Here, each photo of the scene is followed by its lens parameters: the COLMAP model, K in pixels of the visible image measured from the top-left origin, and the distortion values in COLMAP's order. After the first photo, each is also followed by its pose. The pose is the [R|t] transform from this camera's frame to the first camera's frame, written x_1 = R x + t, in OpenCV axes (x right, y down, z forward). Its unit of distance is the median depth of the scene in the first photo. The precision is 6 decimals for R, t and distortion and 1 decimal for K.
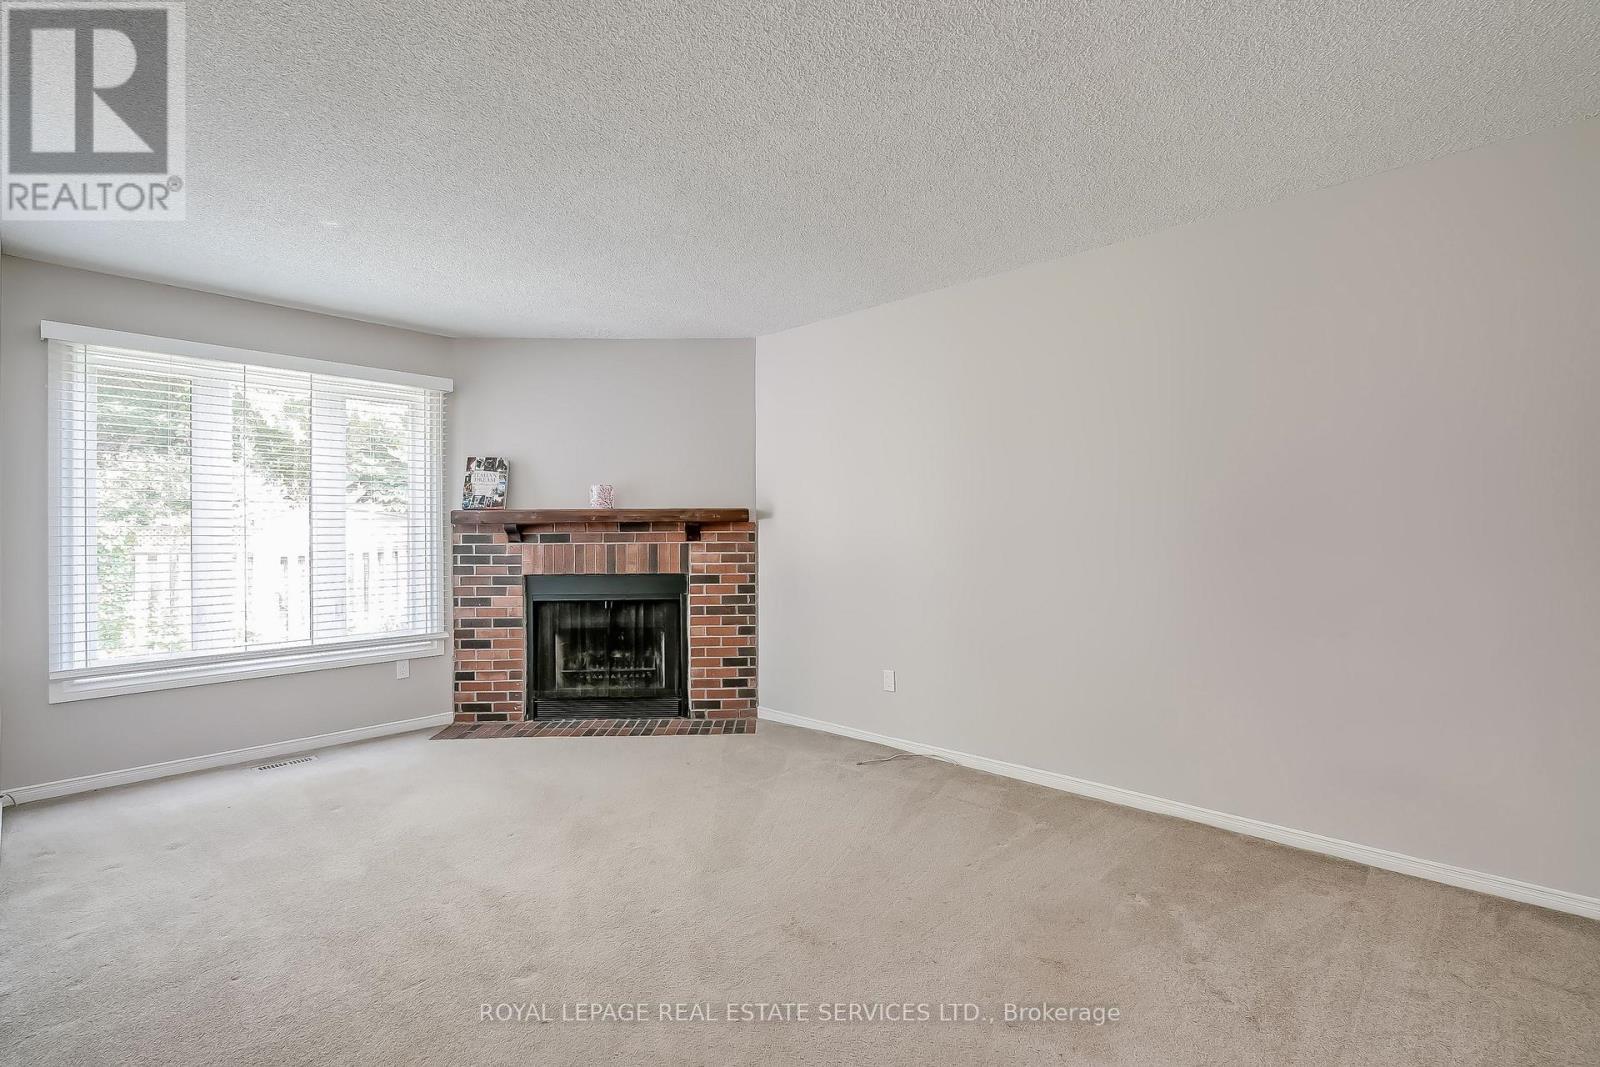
lens RADIAL K [[726.3, 0, 800.6], [0, 726.3, 521.9], [0, 0, 1]] dist [0.000298, 0.000603]
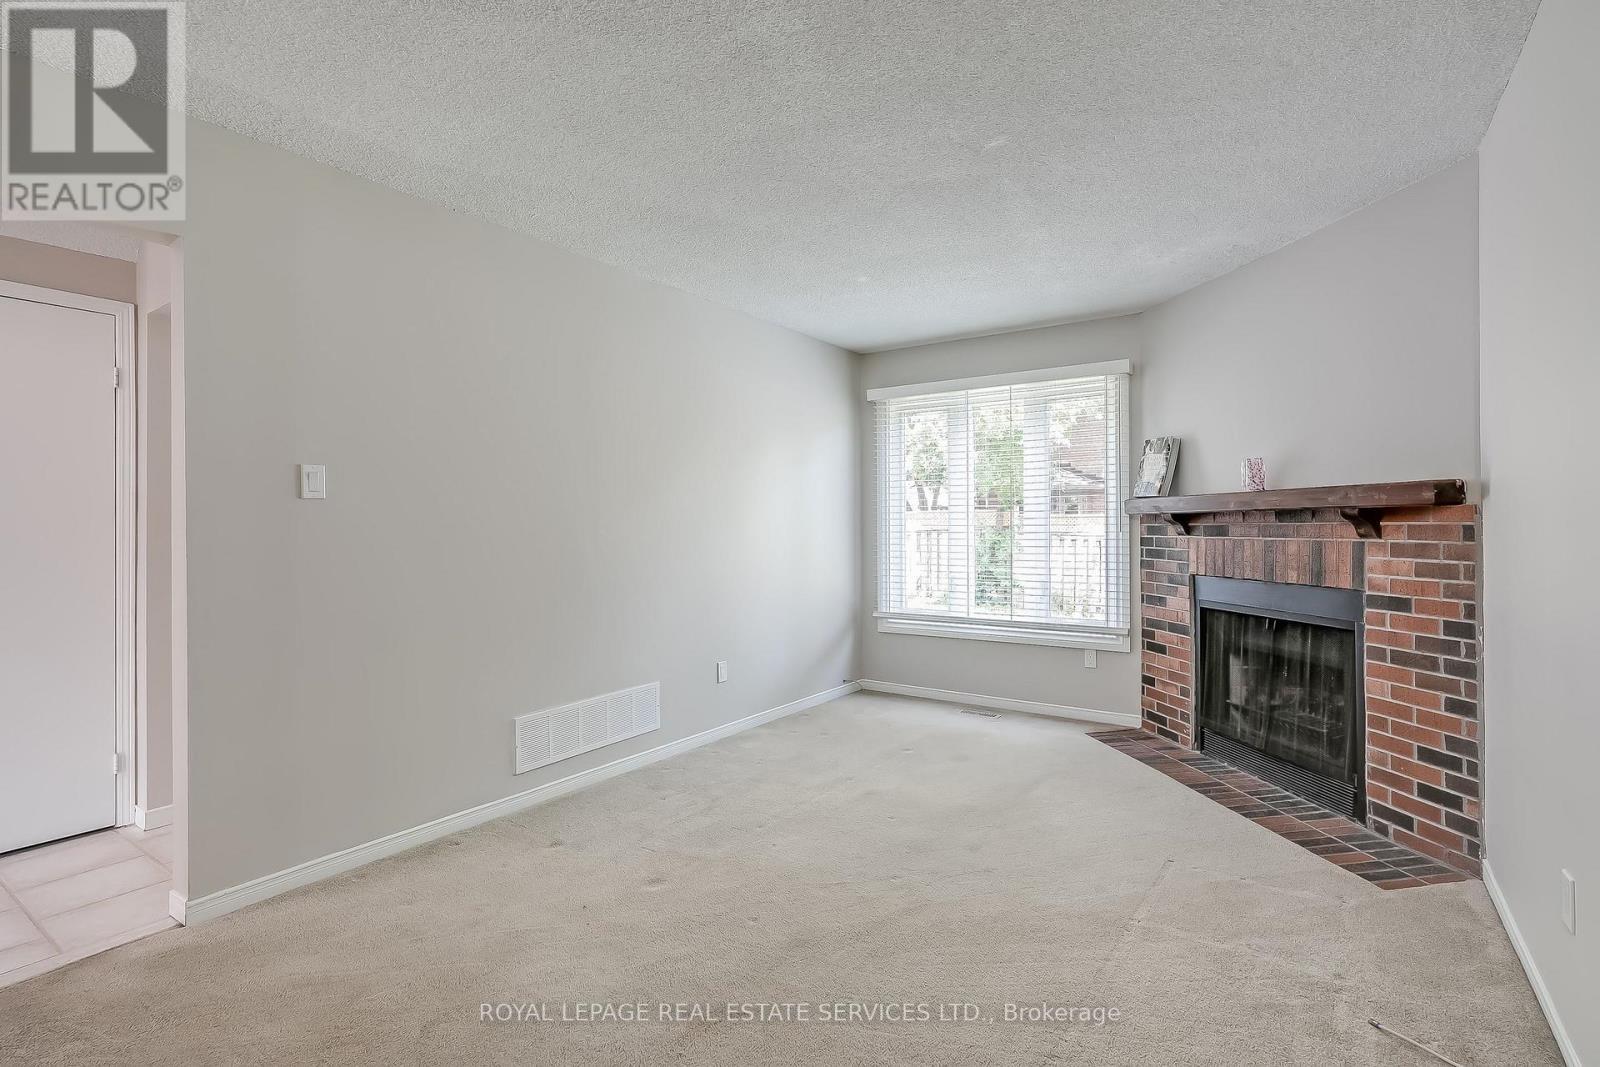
lens RADIAL K [[726.3, 0, 800.6], [0, 726.3, 521.9], [0, 0, 1]] dist [0.000298, 0.000603]
pose [[0.162798, 0.000541, -0.986659, 0.373985], [0.017101, 0.999848, 0.003369, 0.002594], [0.986511, -0.017422, 0.162764, 0.431610]]
